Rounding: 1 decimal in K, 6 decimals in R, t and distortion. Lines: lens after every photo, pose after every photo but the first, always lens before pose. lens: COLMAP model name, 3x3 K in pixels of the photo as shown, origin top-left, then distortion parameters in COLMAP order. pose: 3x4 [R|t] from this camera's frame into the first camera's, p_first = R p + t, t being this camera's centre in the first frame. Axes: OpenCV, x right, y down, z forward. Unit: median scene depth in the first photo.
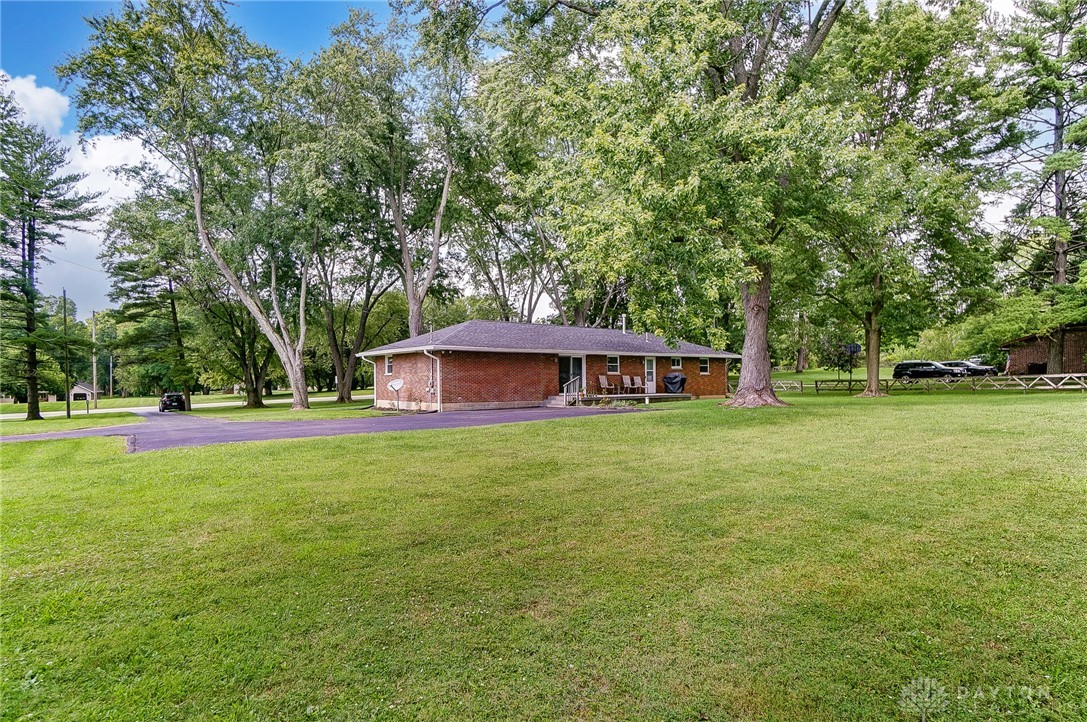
lens RADIAL K [[594.5, 0, 543.5], [0, 594.5, 361.0], [0, 0, 1]] dist [-0.000341, 0.000036]
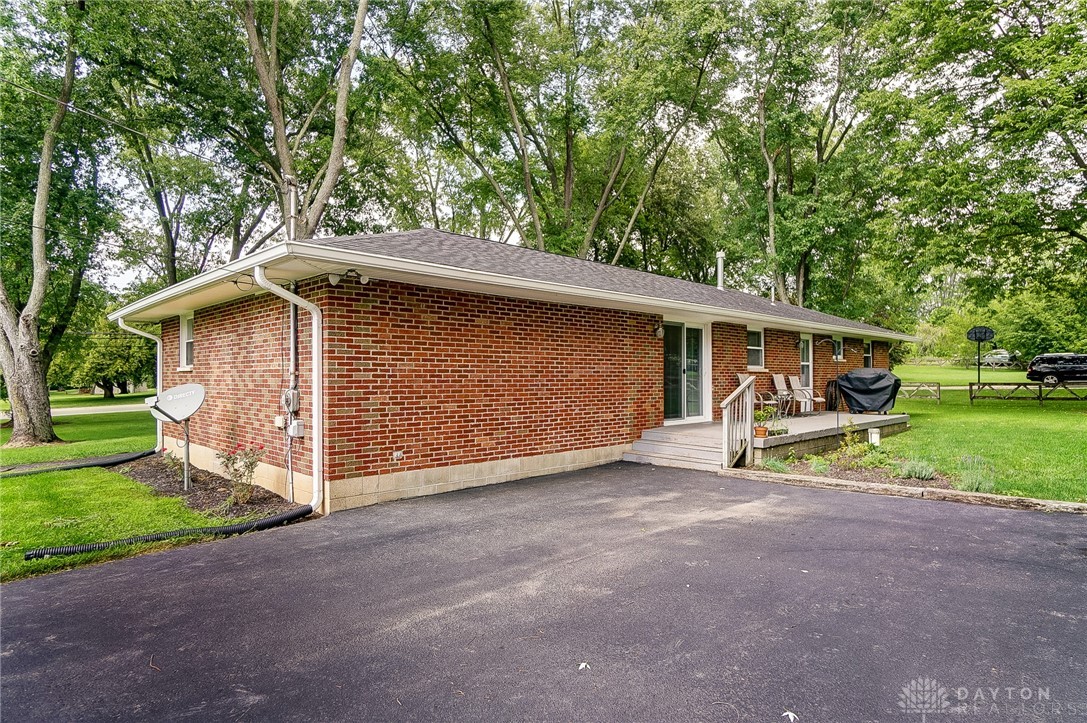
lens RADIAL K [[594.5, 0, 543.5], [0, 594.5, 361.5], [0, 0, 1]] dist [-0.000341, 0.000036]
pose [[0.991287, 0.007355, 0.131511, -0.098909], [-0.008205, 0.999949, 0.005926, 0.015123], [-0.131461, -0.006954, 0.991297, 0.641506]]
